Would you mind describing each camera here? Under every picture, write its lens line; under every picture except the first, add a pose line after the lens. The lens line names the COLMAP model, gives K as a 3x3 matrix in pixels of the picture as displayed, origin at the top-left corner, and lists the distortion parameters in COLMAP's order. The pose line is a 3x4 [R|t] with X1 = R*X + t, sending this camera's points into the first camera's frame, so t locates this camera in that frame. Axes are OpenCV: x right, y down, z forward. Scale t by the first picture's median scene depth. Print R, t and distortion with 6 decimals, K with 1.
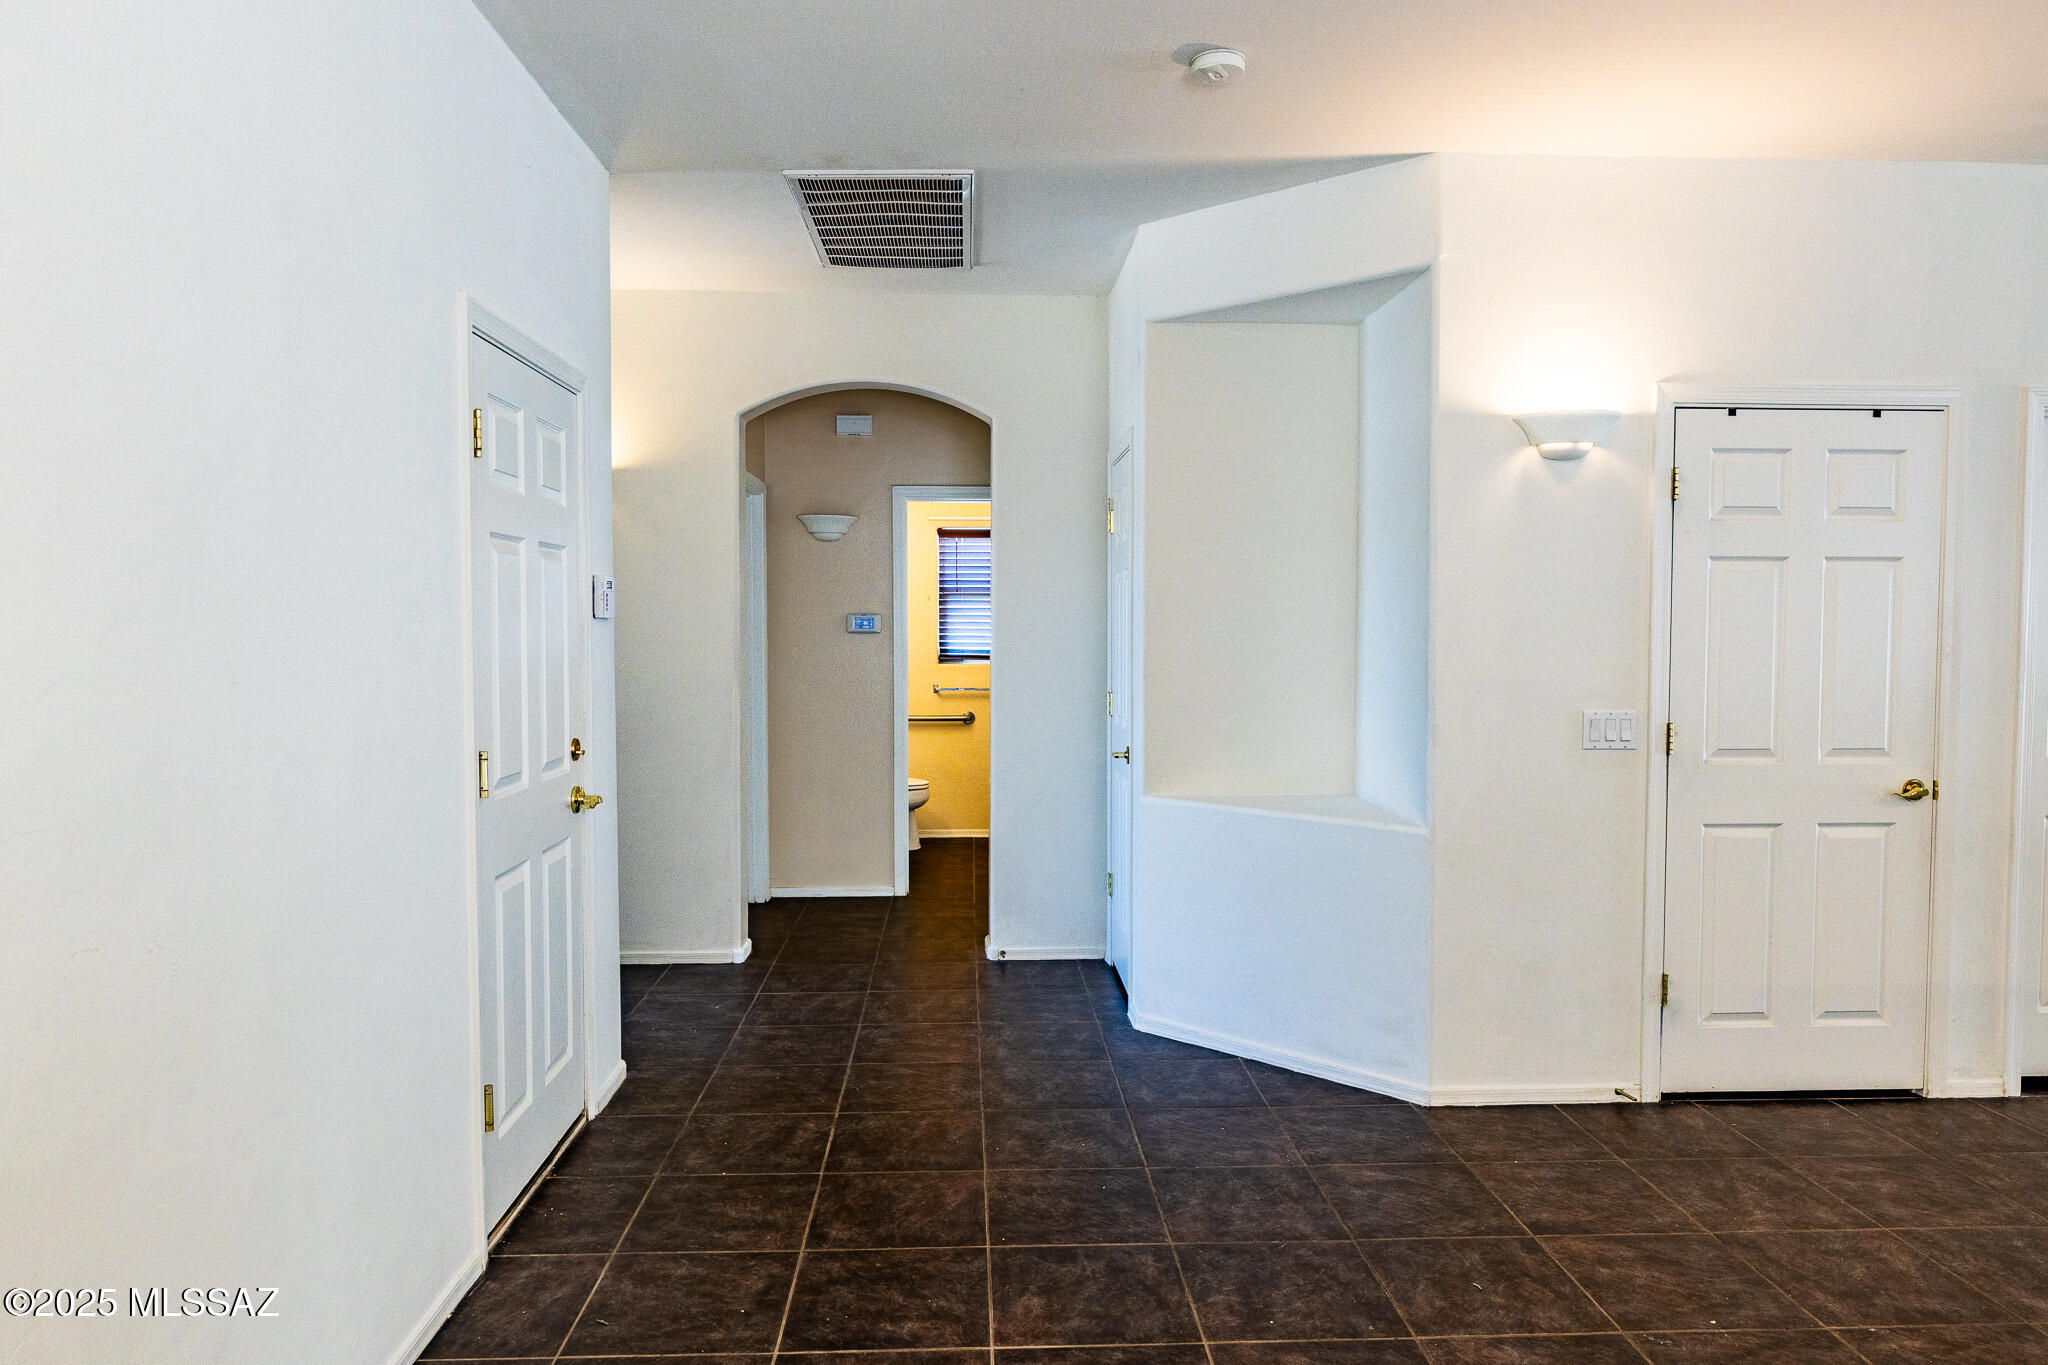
lens RADIAL K [[1347.1, 0, 1012.7], [0, 1347.1, 675.7], [0, 0, 1]] dist [-0.005286, 0.005011]
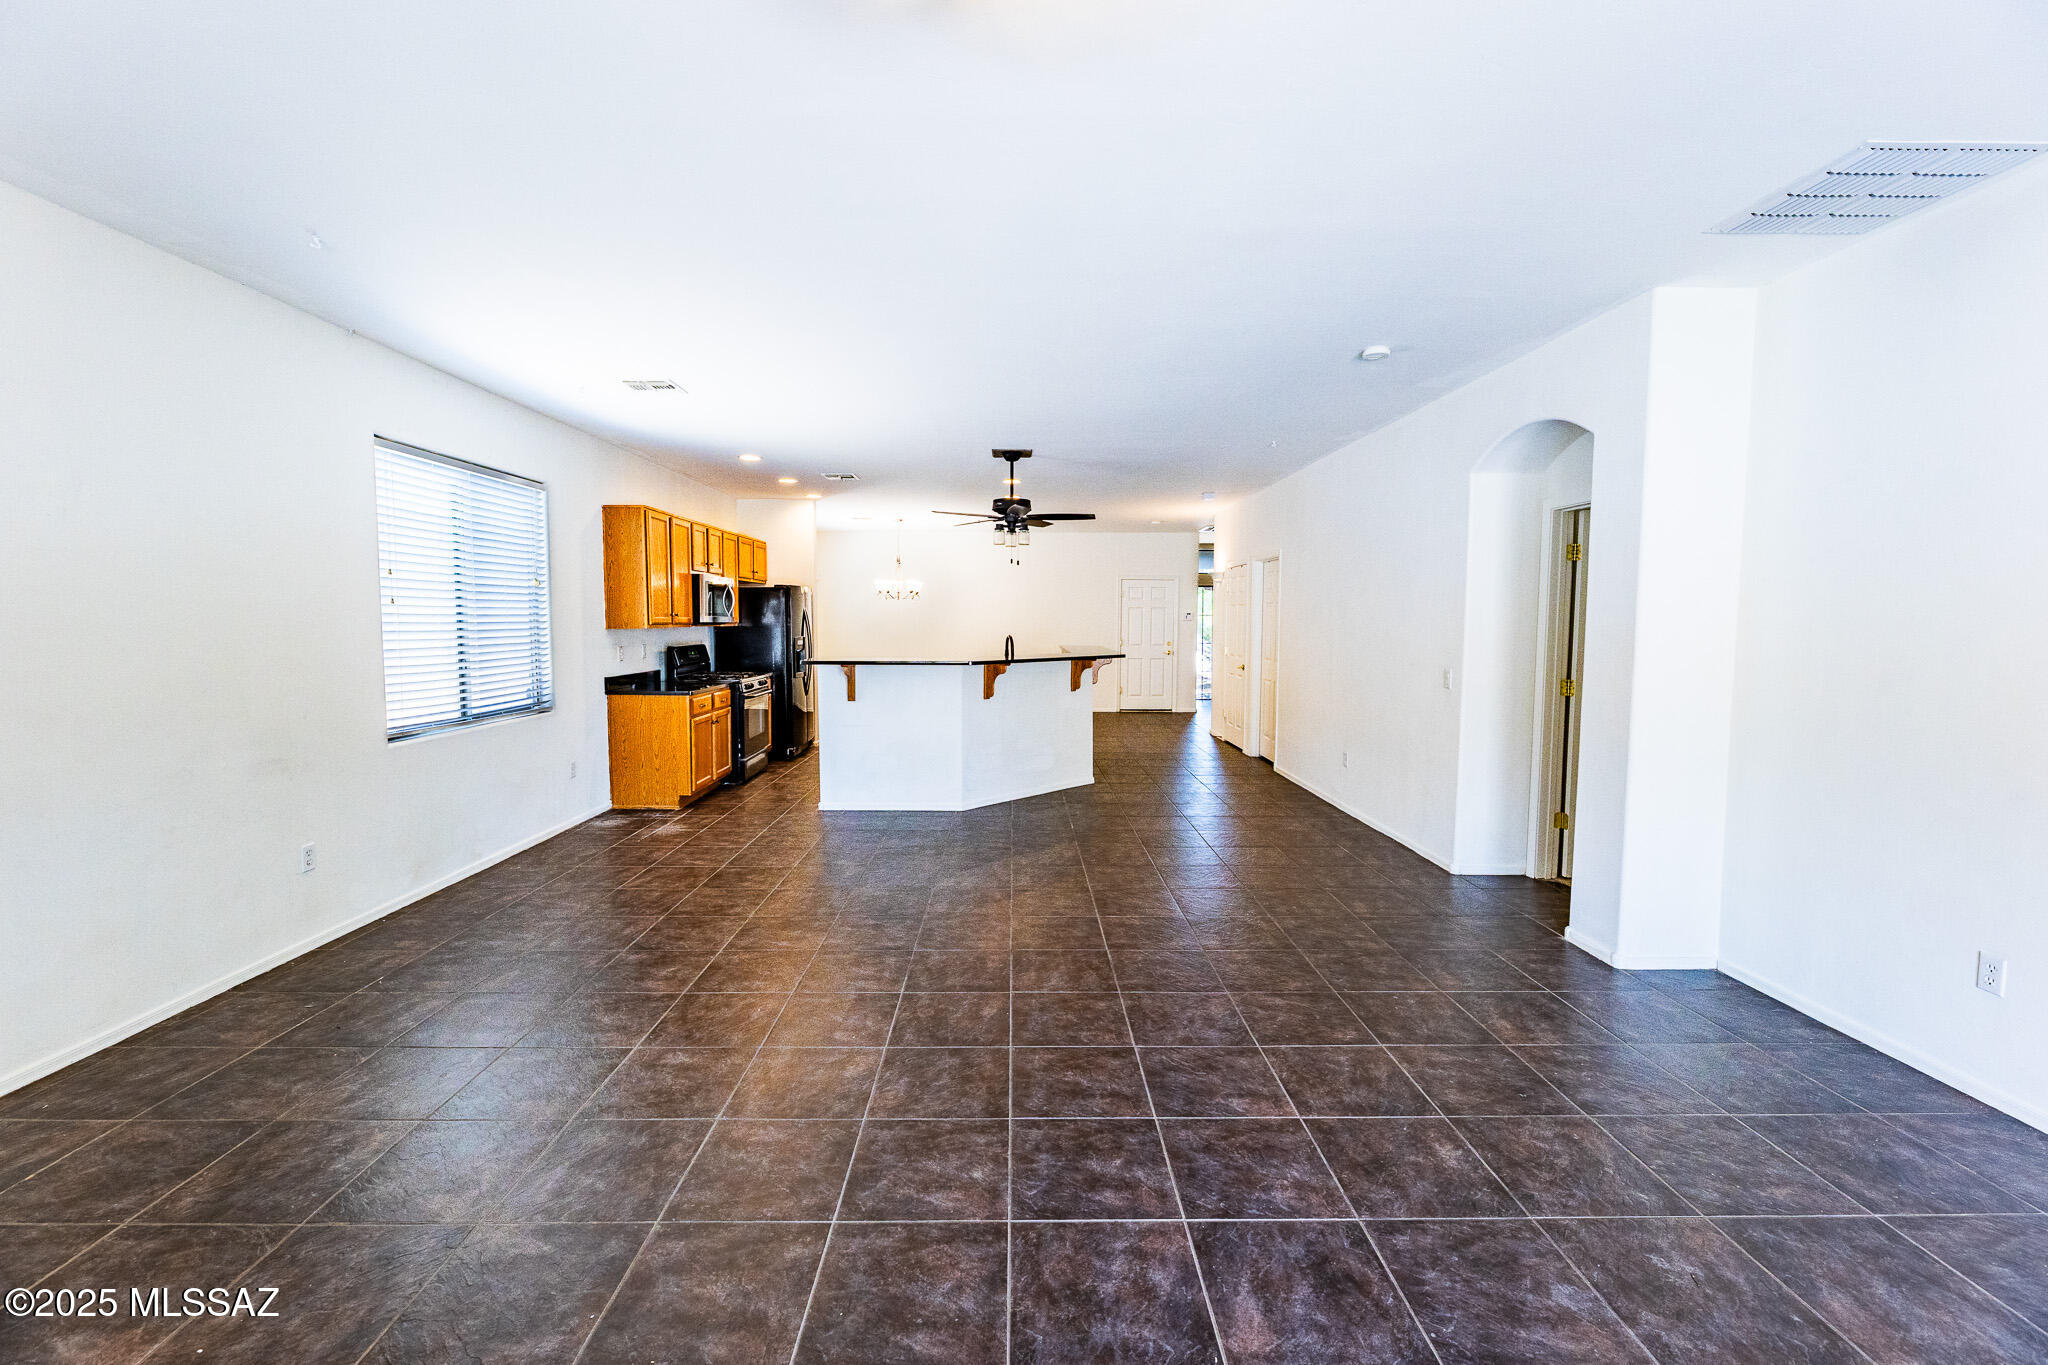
lens RADIAL K [[848.5, 0, 1024.6], [0, 848.5, 674.8], [0, 0, 1]] dist [-0.000925, -0.000089]
pose [[-0.038913, 0.067638, -0.996951, 3.106368], [-0.048950, 0.996380, 0.069510, -0.029511], [0.998043, 0.051506, -0.035461, 0.498656]]
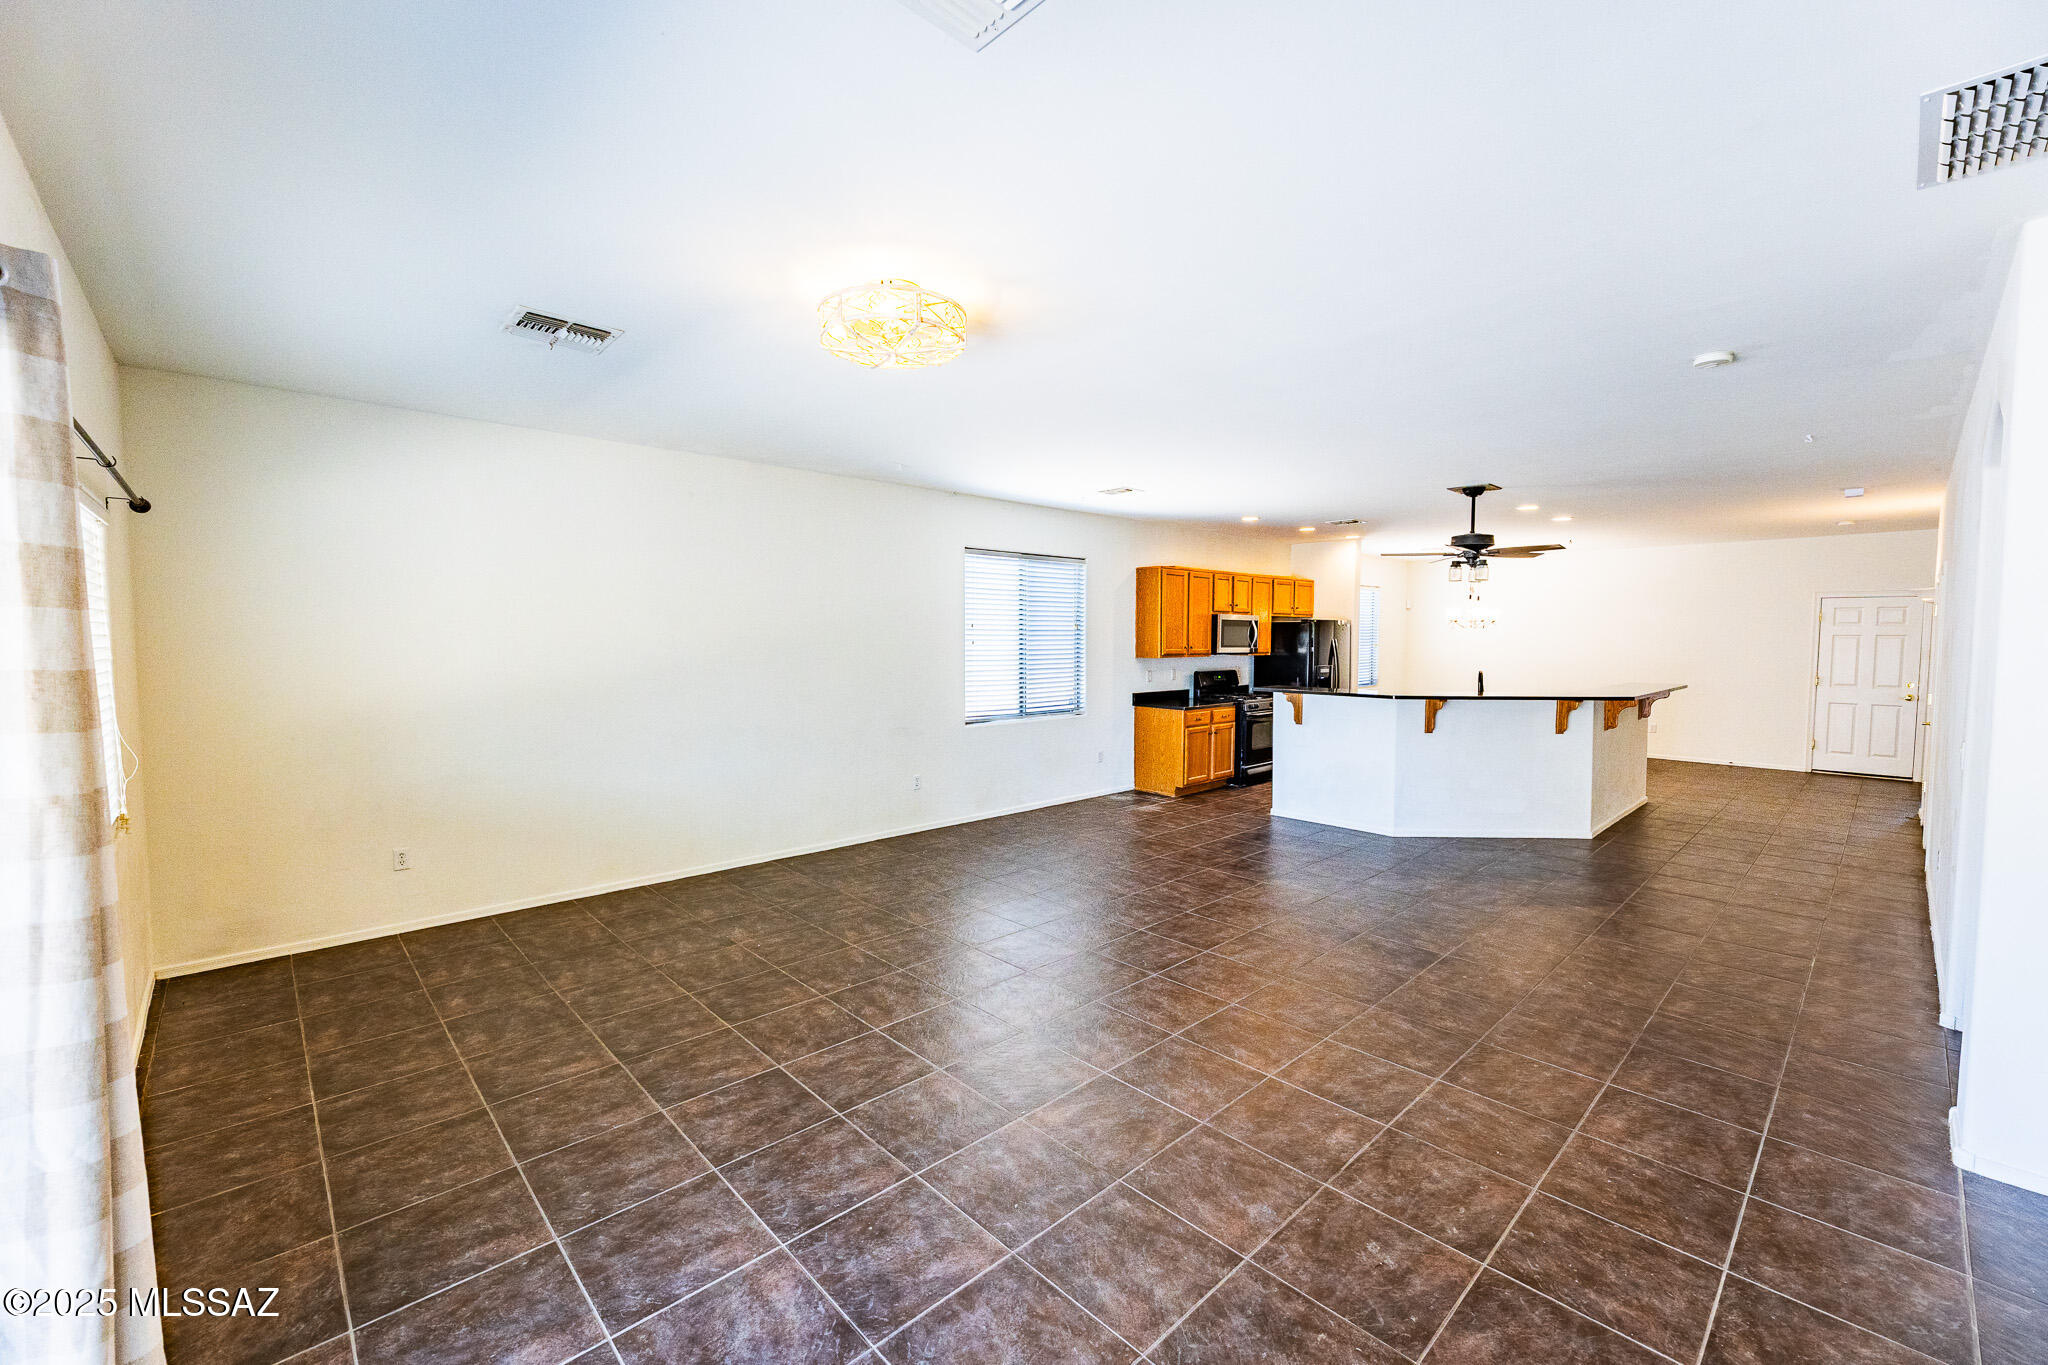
lens RADIAL K [[829.7, 0, 1025.2], [0, 829.7, 675.0], [0, 0, 1]] dist [0.001824, -0.000451]
pose [[-0.758695, 0.029421, -0.650782, 3.149809], [-0.032694, 0.996001, 0.083142, -0.091663], [0.650626, 0.084356, -0.754699, 1.097139]]
